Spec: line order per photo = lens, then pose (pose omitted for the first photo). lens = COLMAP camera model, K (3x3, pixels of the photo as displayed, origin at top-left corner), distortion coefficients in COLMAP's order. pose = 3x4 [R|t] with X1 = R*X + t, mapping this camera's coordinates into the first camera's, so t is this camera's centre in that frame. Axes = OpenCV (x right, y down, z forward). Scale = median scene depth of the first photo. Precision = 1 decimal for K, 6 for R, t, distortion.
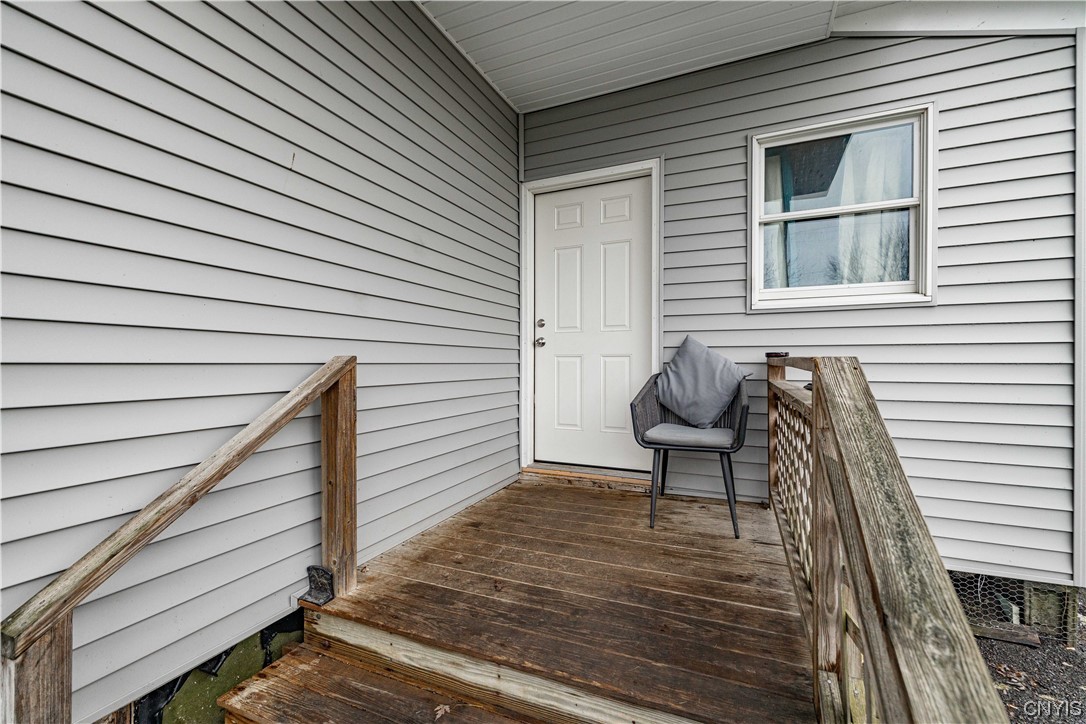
lens RADIAL K [[470.7, 0, 535.8], [0, 470.7, 346.7], [0, 0, 1]] dist [0.002278, -0.000070]
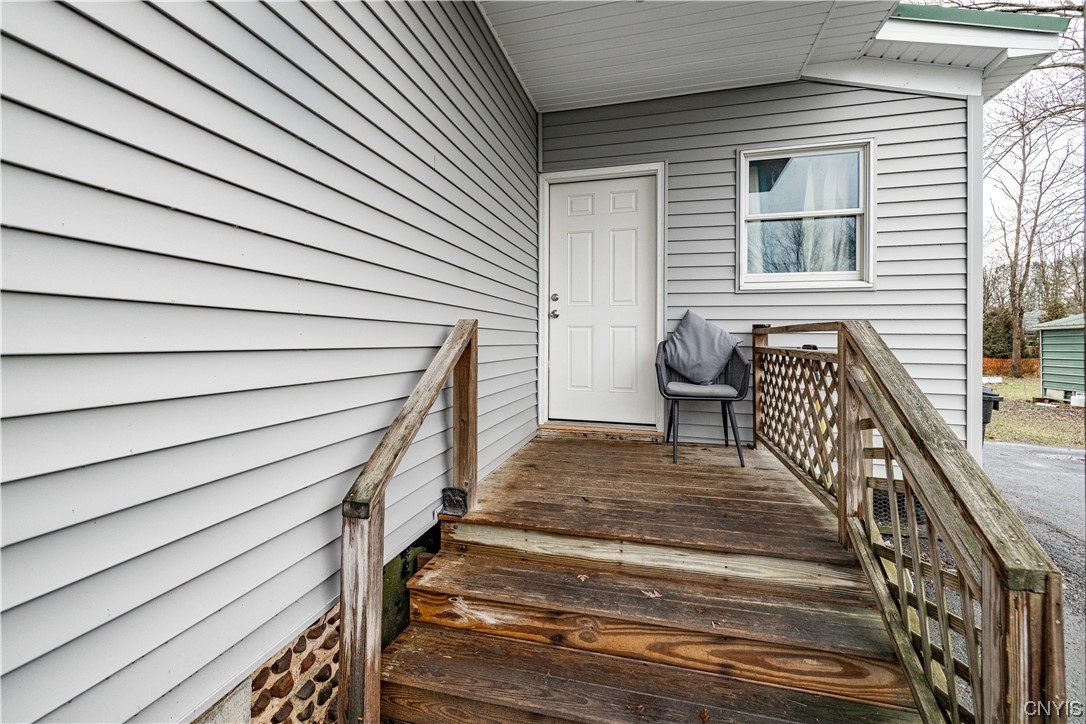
lens RADIAL K [[474.1, 0, 543.5], [0, 474.1, 315.4], [0, 0, 1]] dist [0.003647, 0.000226]
pose [[0.988851, 0.016248, 0.148017, -0.246851], [-0.013930, 0.999764, -0.016683, 0.016951], [-0.148253, 0.014435, 0.988844, -0.166145]]
